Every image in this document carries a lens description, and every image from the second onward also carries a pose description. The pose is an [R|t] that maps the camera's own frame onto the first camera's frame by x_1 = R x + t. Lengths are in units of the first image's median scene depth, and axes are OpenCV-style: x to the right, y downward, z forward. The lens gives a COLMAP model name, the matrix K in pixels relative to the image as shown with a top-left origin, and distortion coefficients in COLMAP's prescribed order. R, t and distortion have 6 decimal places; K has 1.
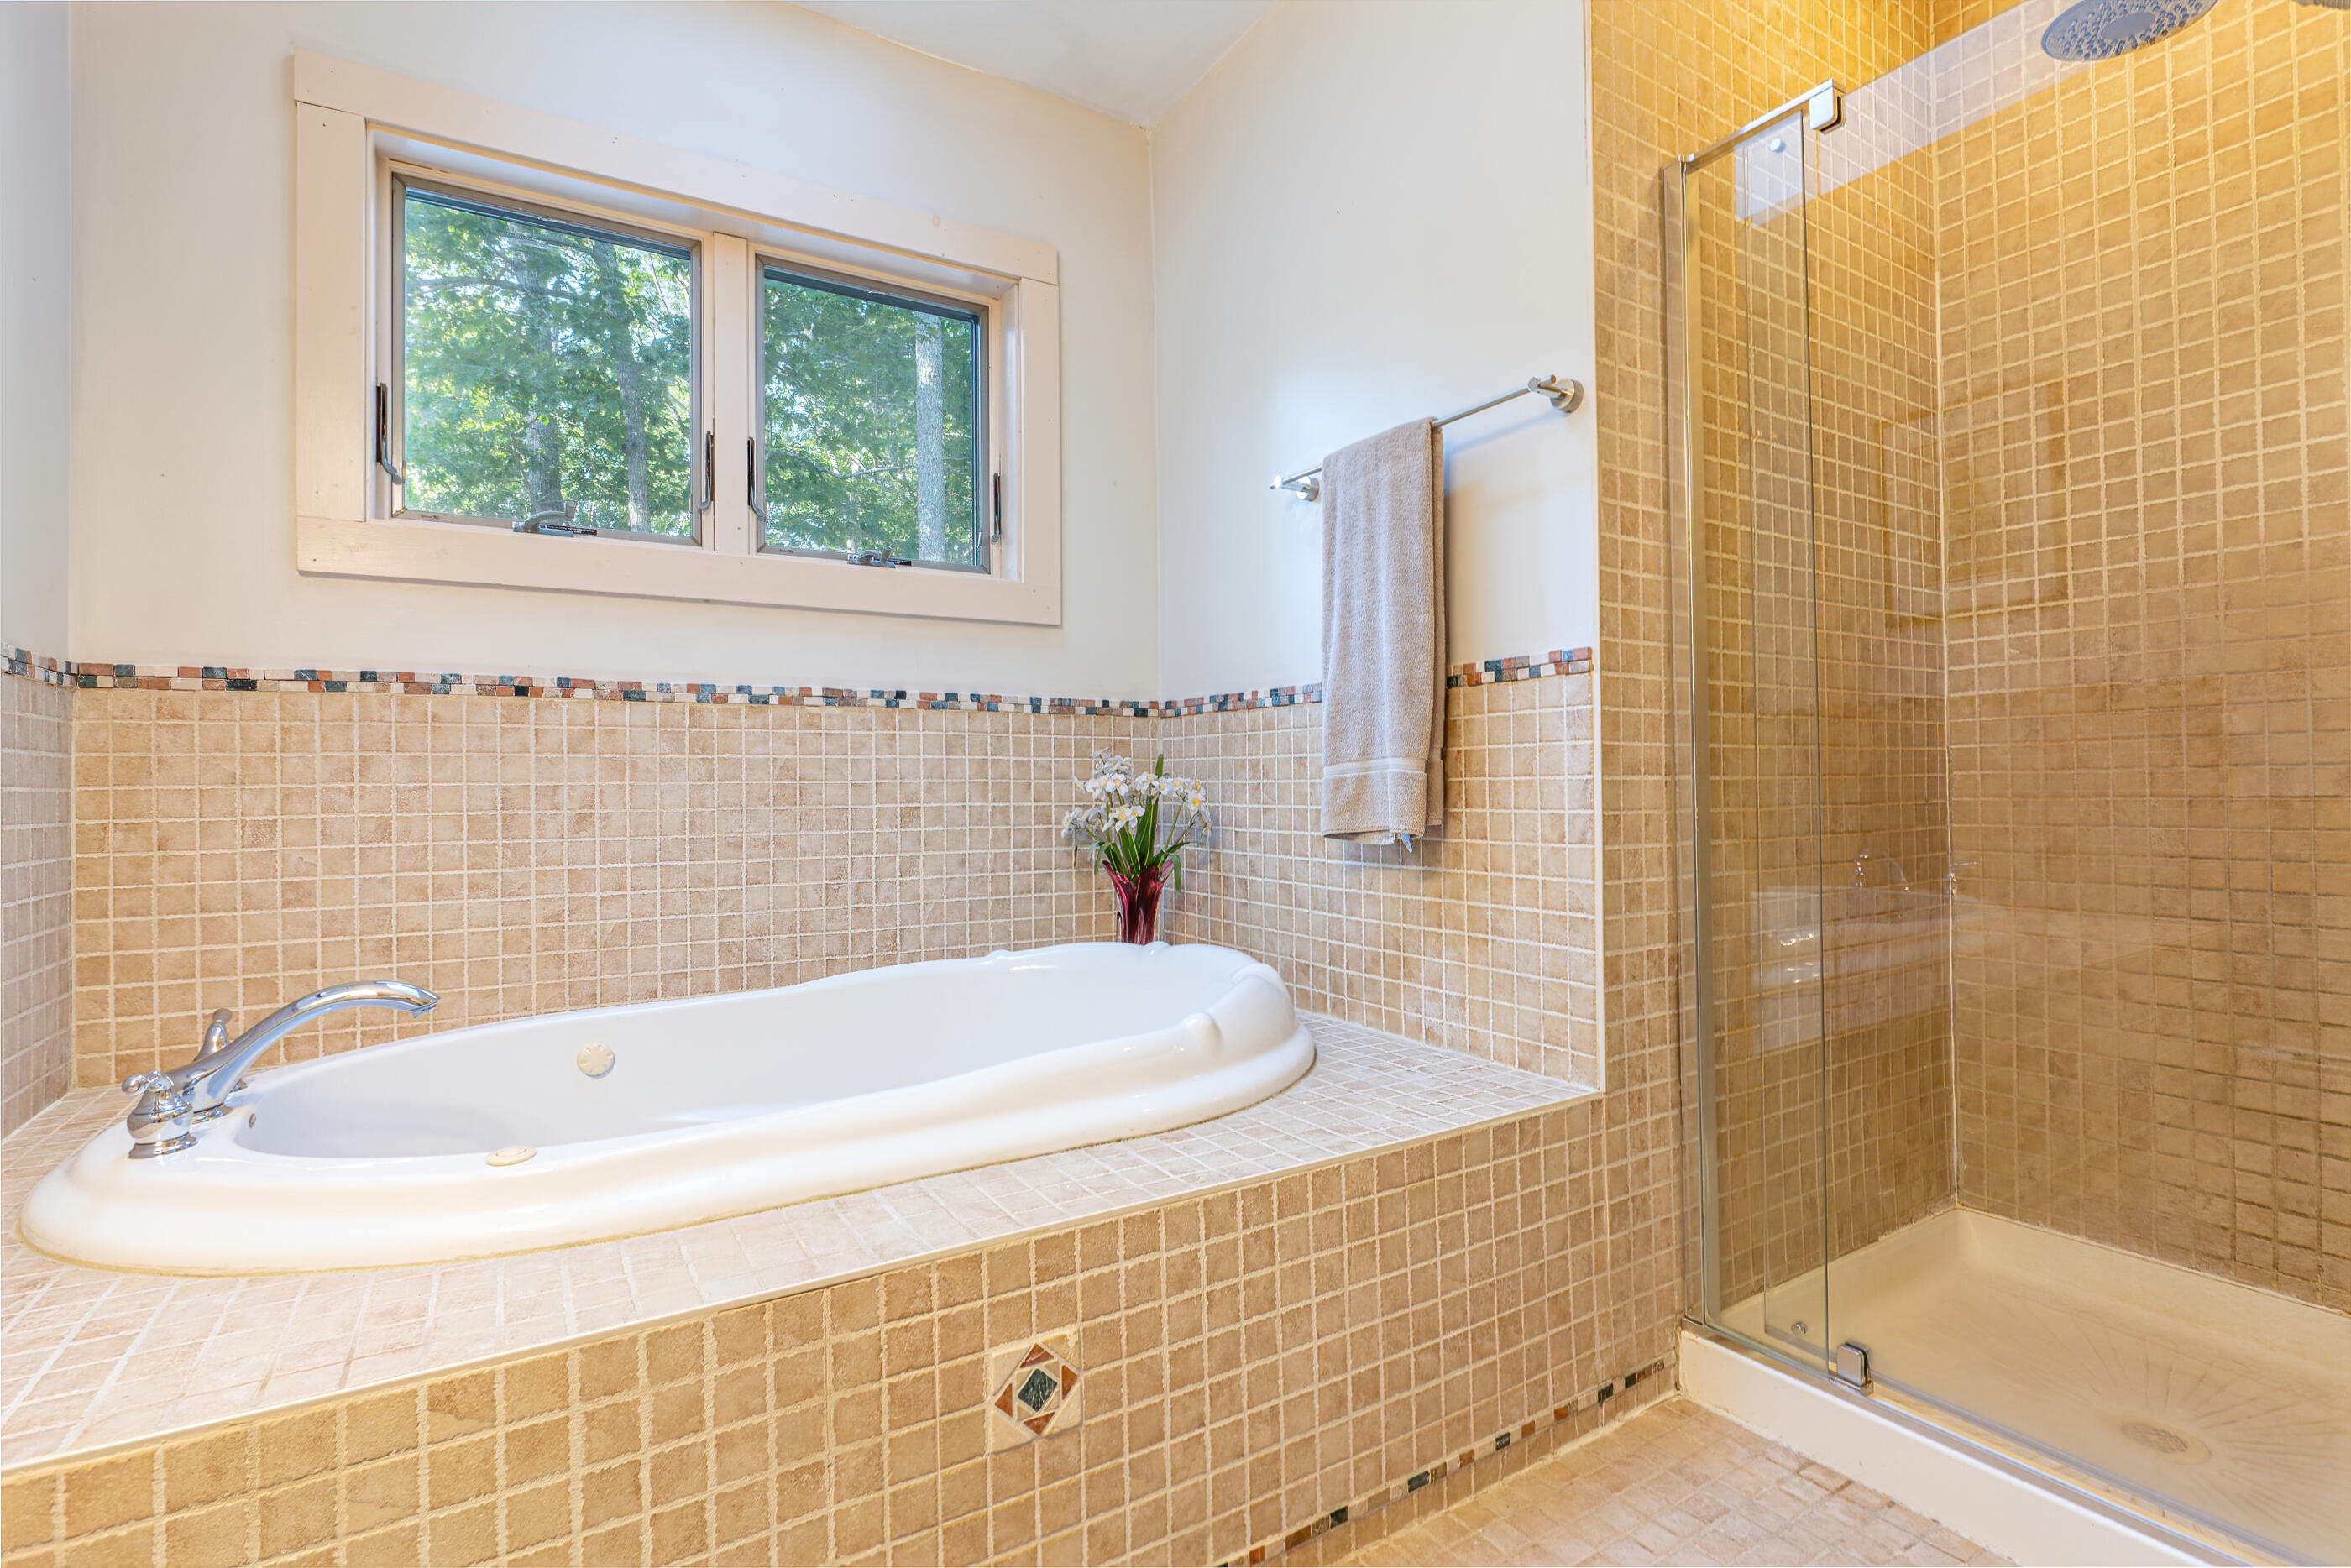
lens RADIAL K [[1102.7, 0, 1179.5], [0, 1102.7, 782.7], [0, 0, 1]] dist [-0.020663, 0.006651]
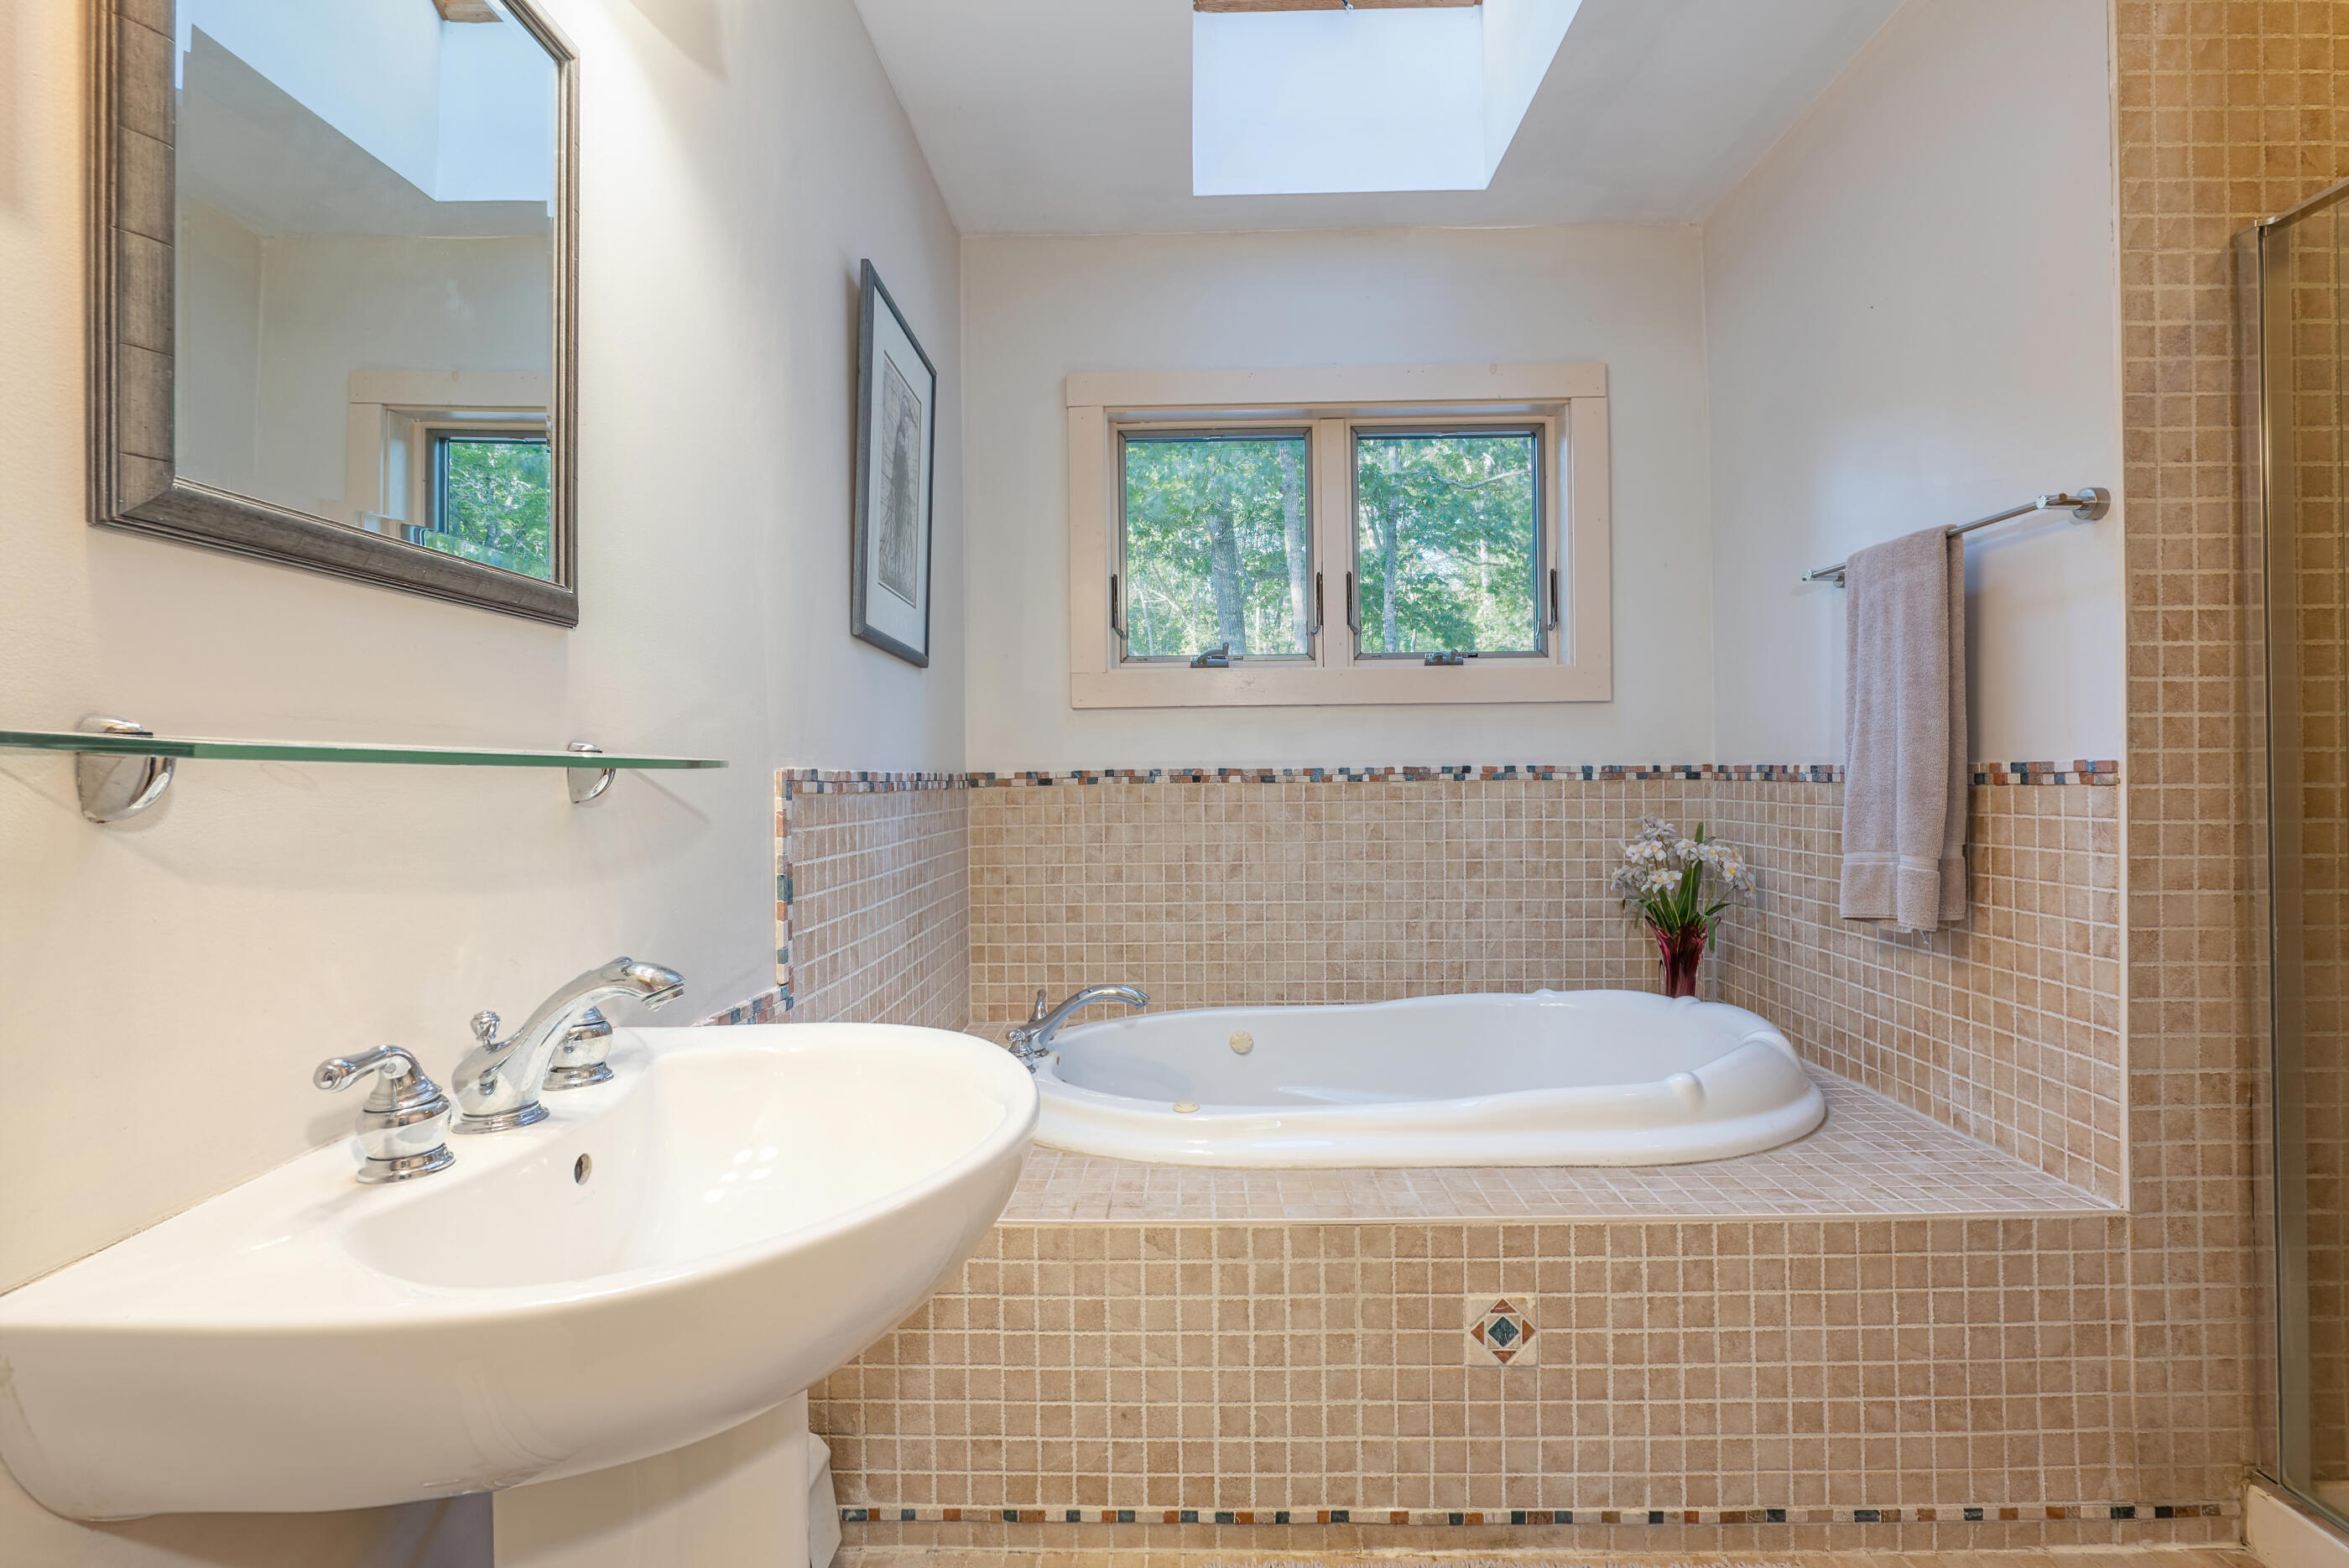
lens RADIAL K [[1101.9, 0, 1171.0], [0, 1101.9, 774.9], [0, 0, 1]] dist [-0.020663, 0.006651]
pose [[0.839245, -0.000783, -0.543753, 0.189720], [0.006055, 0.999950, 0.007905, -0.120604], [0.543720, -0.009927, 0.839208, -0.279091]]
